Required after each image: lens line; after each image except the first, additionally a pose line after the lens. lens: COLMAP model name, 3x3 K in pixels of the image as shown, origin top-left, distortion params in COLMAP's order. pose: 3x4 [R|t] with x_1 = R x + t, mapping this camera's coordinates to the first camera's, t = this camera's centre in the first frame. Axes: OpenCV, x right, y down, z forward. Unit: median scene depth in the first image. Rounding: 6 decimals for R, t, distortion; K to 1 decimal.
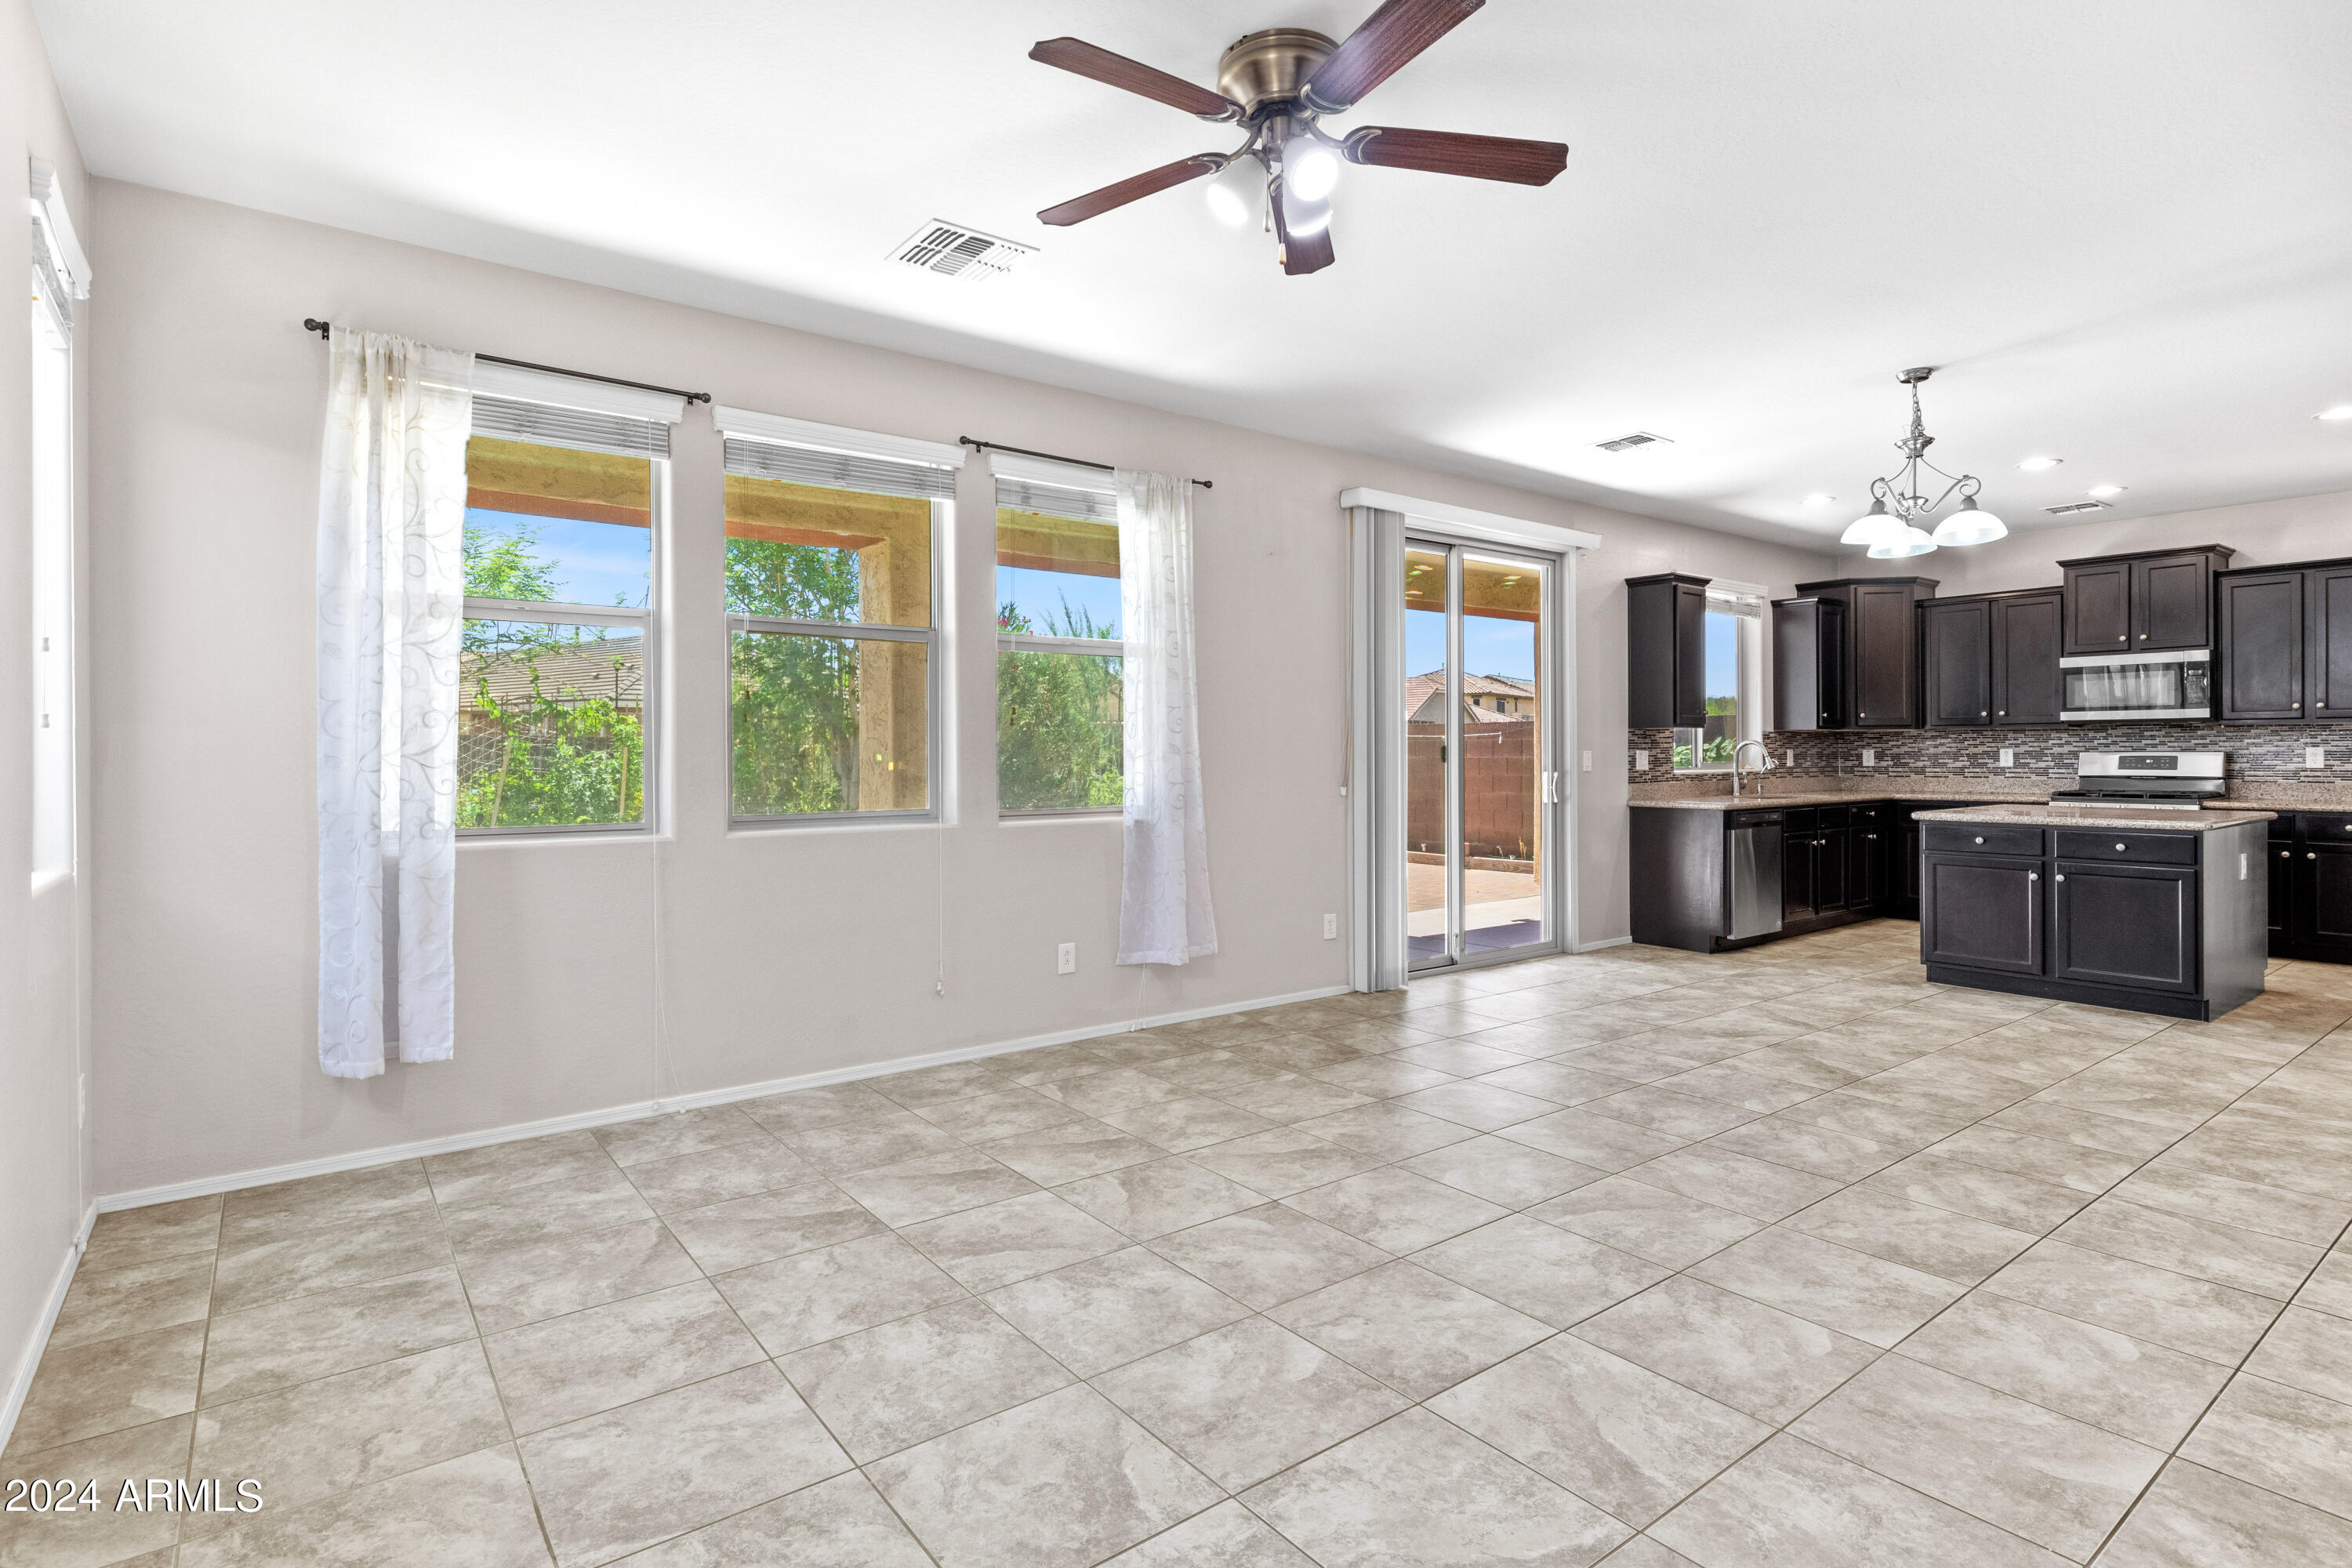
lens RADIAL K [[1175.0, 0, 1180.6], [0, 1175.0, 752.5], [0, 0, 1]] dist [0.000018, 0.000400]
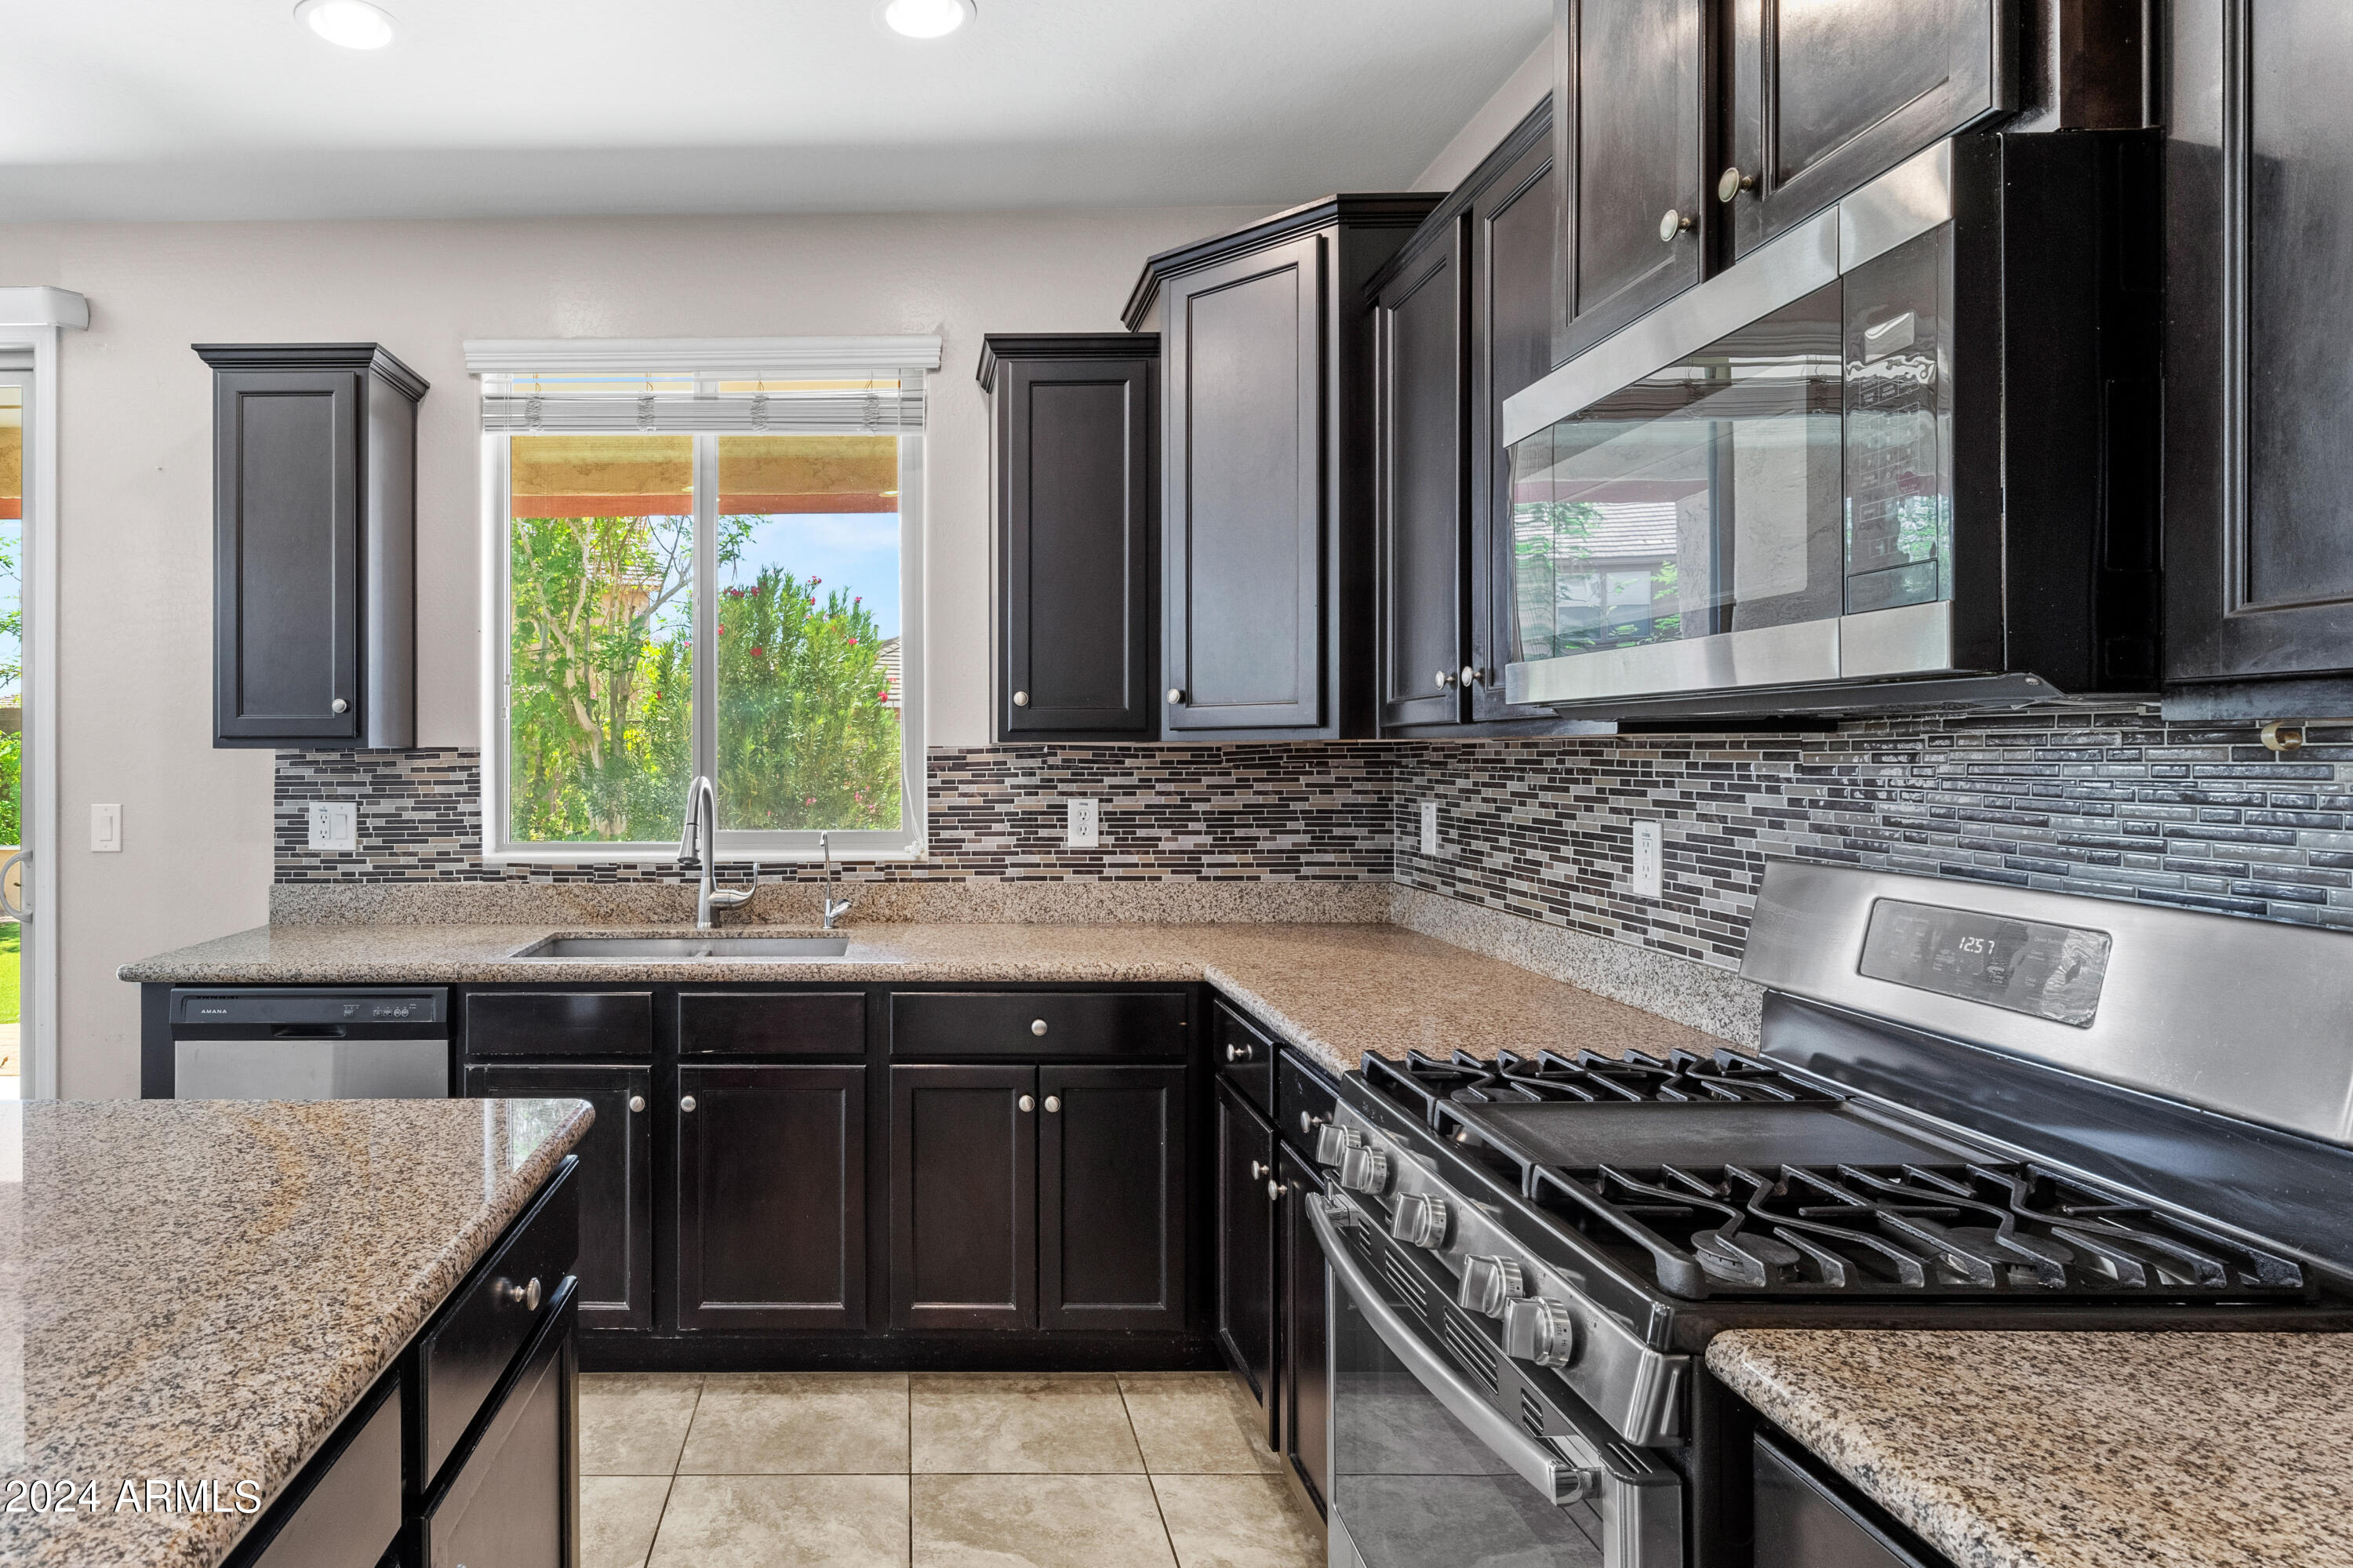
lens RADIAL K [[1266.0, 0, 915.9], [0, 1266.0, 759.8], [0, 0, 1]] dist [-0.016882, 0.000052]
pose [[0.789324, 0.004197, -0.613962, 0.854976], [0.001142, 0.999965, 0.008304, -0.020625], [0.613976, -0.007256, 0.789292, 0.817408]]
